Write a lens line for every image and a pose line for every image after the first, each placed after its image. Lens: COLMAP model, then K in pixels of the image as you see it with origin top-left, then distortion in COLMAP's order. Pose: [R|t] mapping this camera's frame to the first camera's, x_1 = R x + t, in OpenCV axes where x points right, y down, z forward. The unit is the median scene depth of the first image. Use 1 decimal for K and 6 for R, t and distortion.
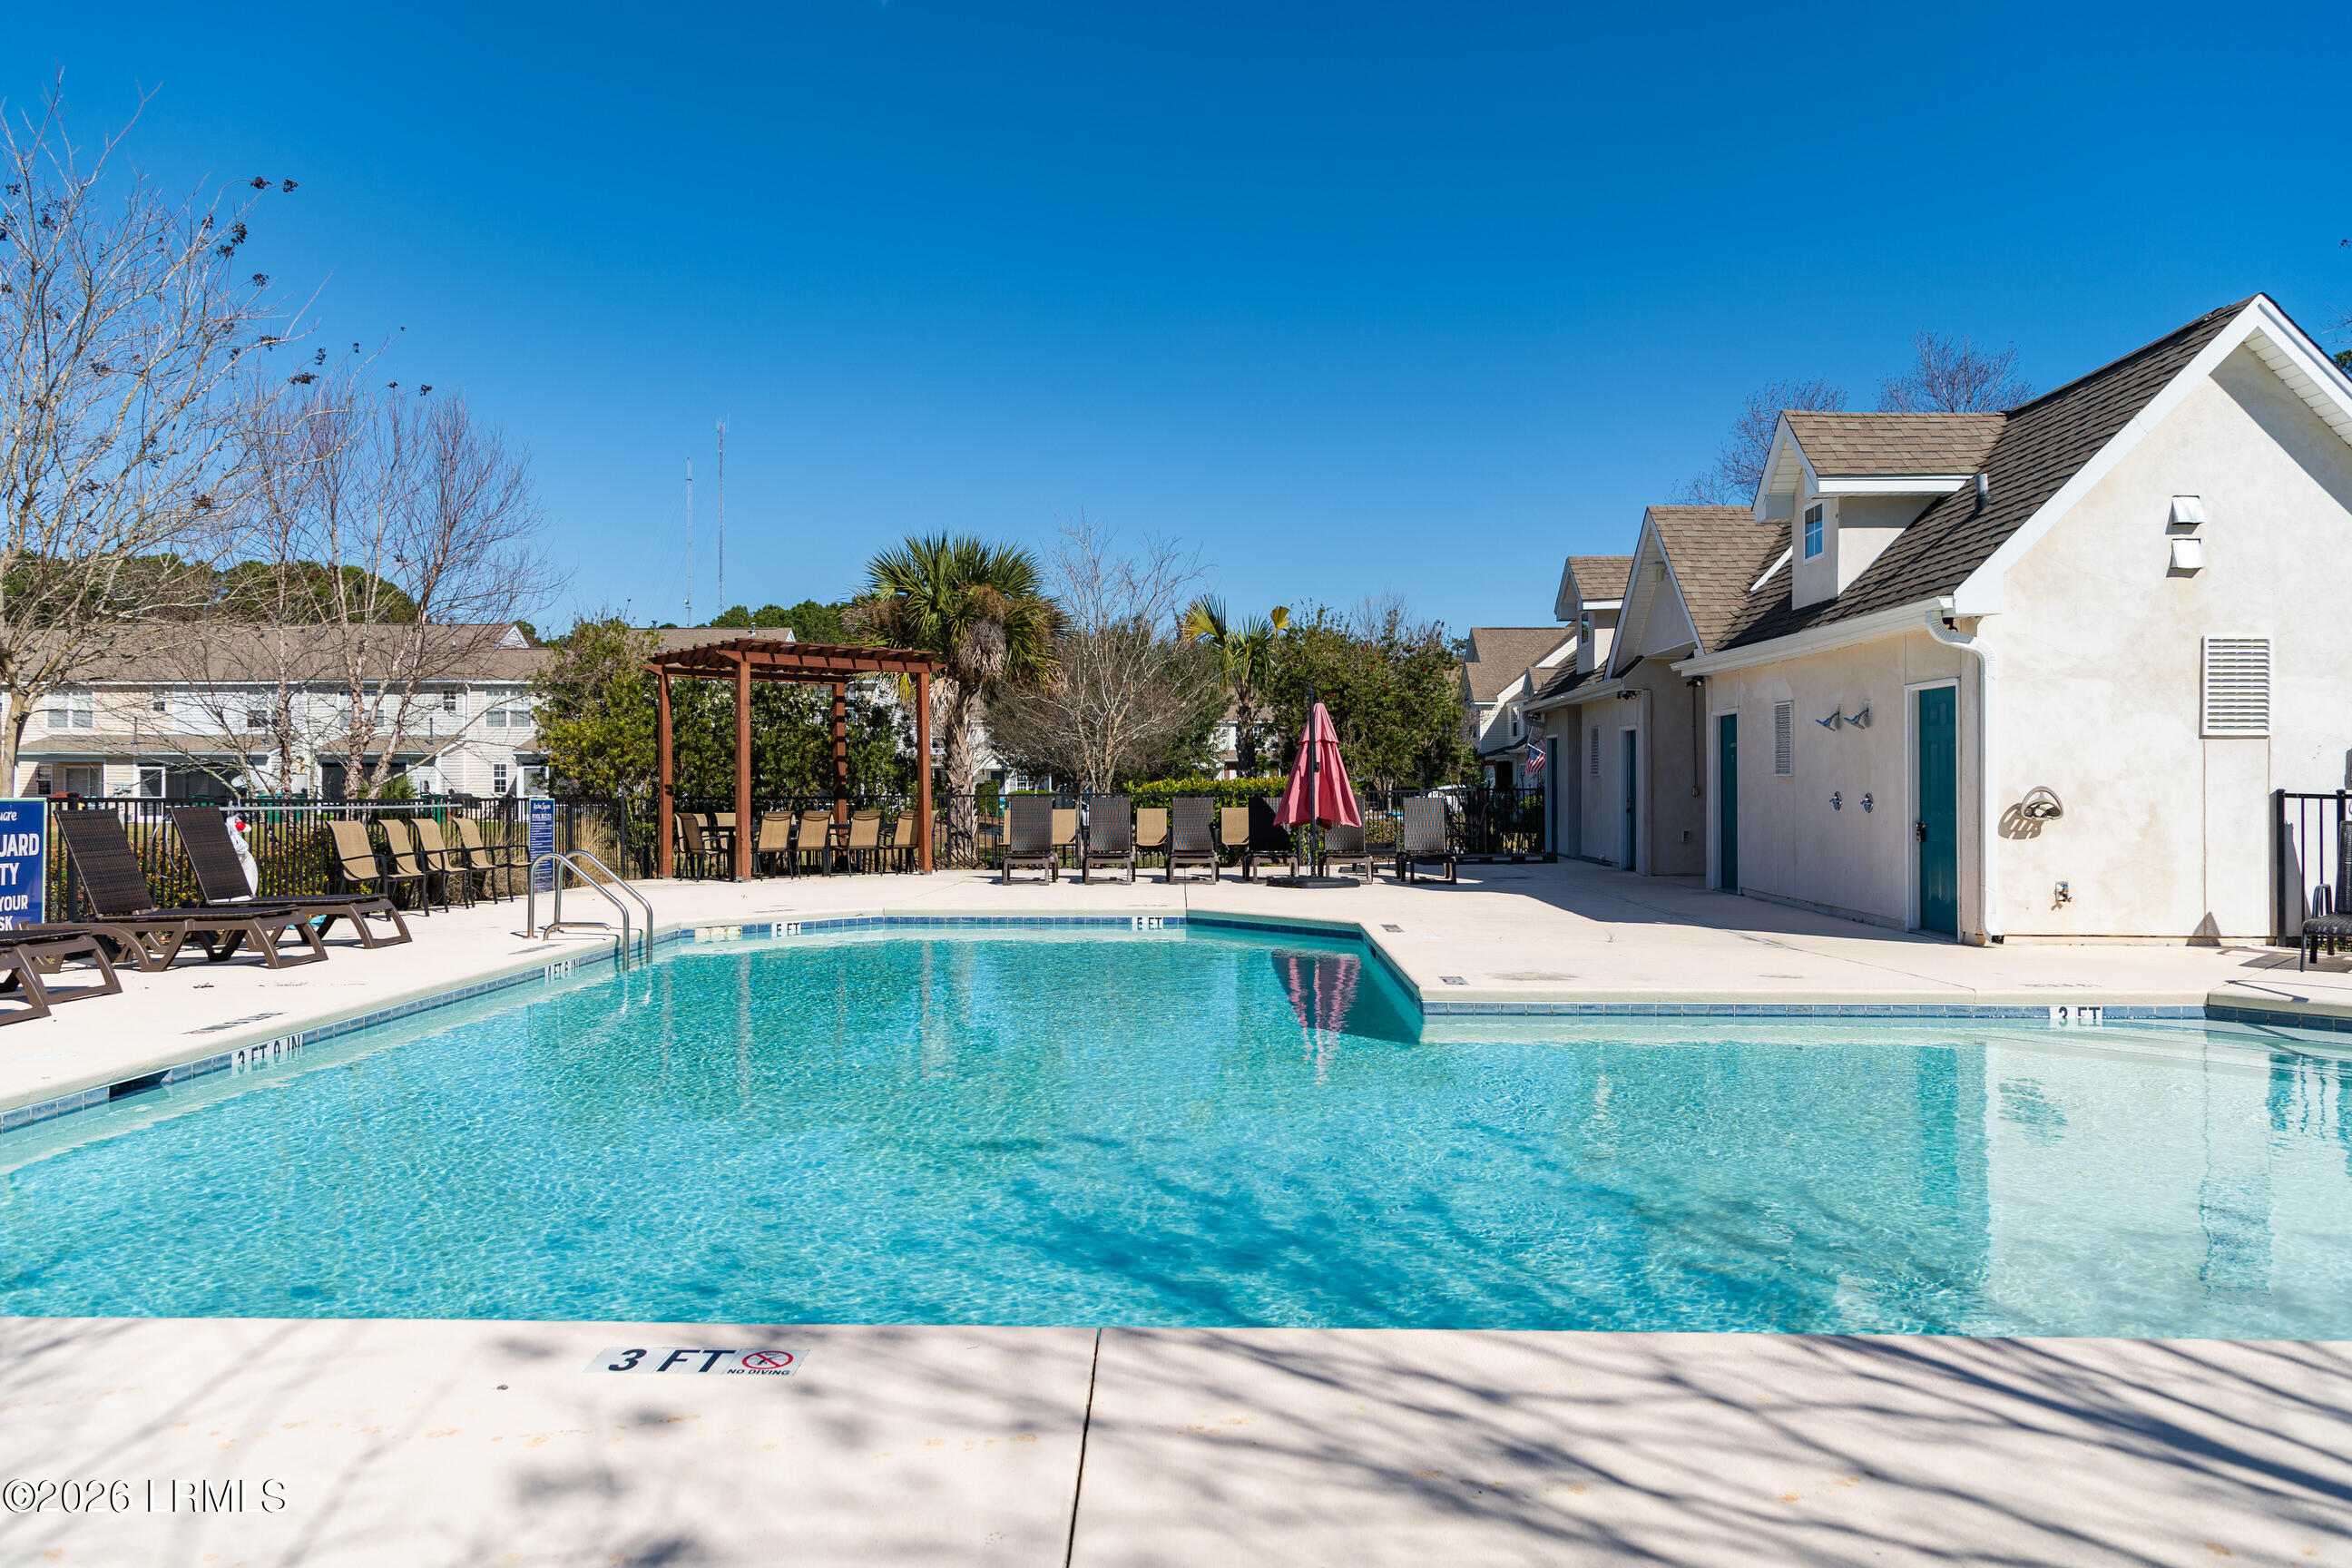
lens RADIAL K [[1626.6, 0, 1176.5], [0, 1626.6, 740.2], [0, 0, 1]] dist [0.006951, -0.000228]
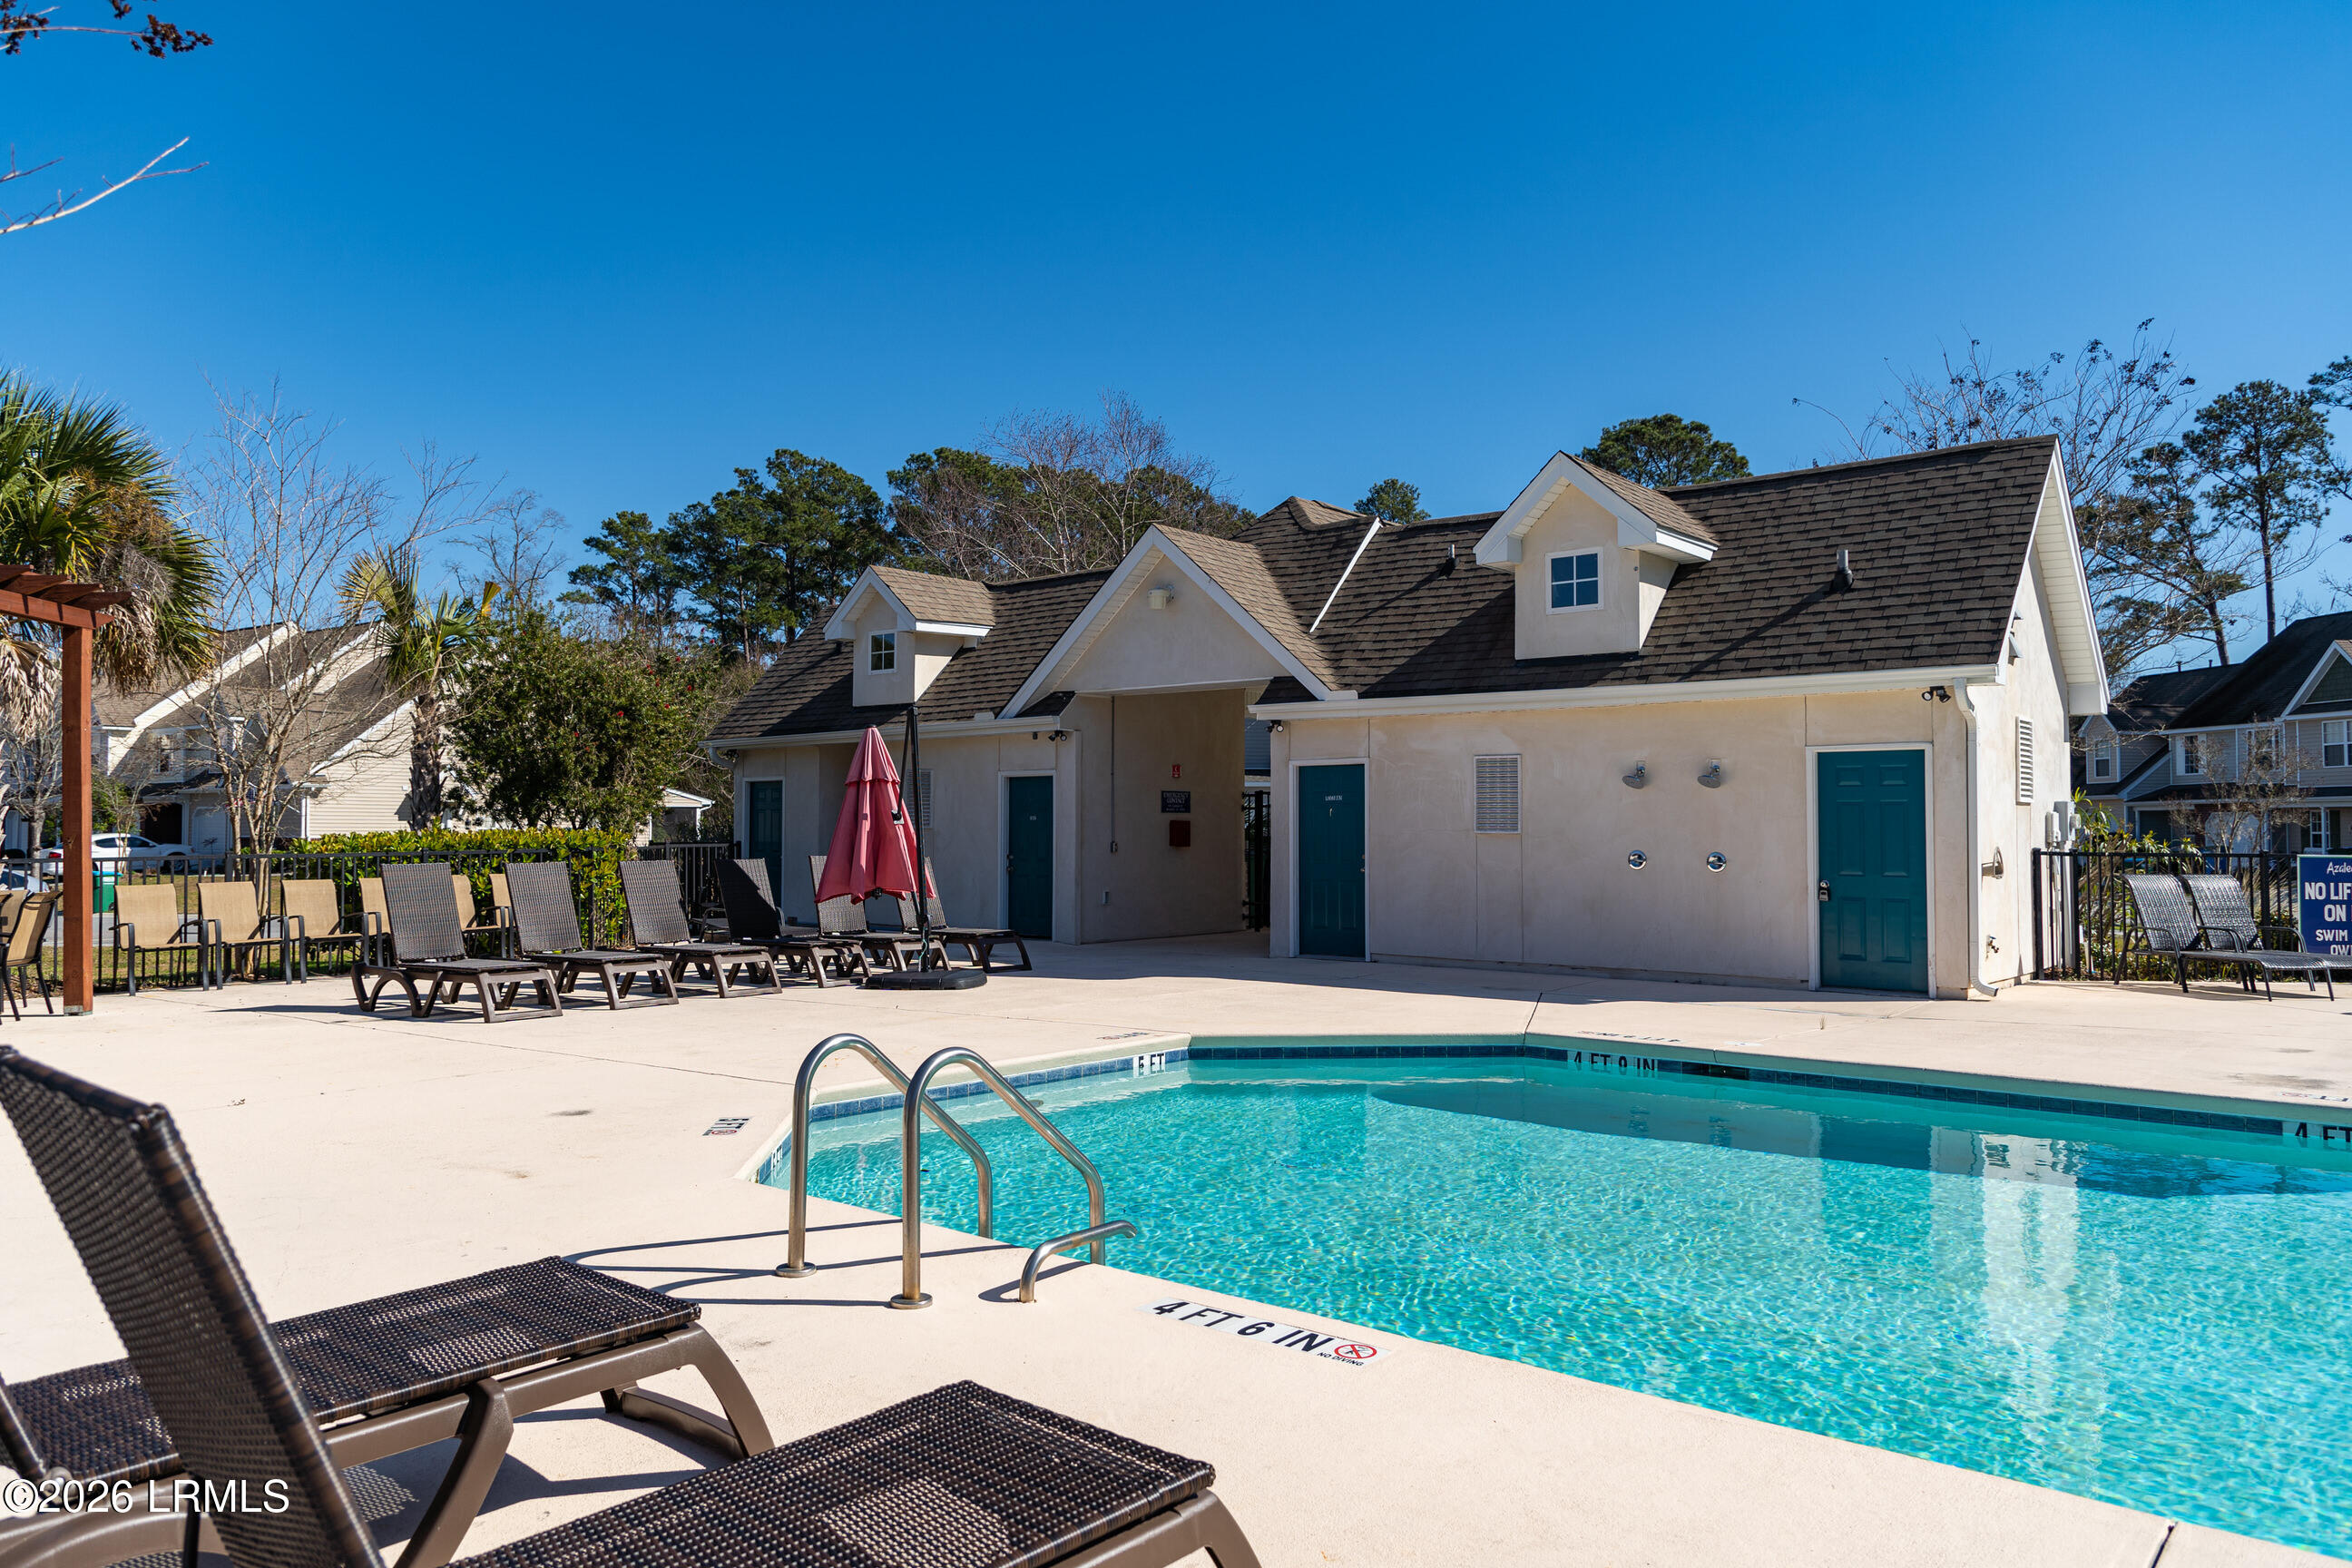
lens RADIAL K [[1655.0, 0, 1175.9], [0, 1655.0, 736.5], [0, 0, 1]] dist [-0.004552, -0.003930]
pose [[0.624091, 0.042223, 0.780210, -0.531739], [-0.019967, 0.999075, -0.038096, 0.006811], [-0.781096, 0.008197, 0.624357, 0.578589]]
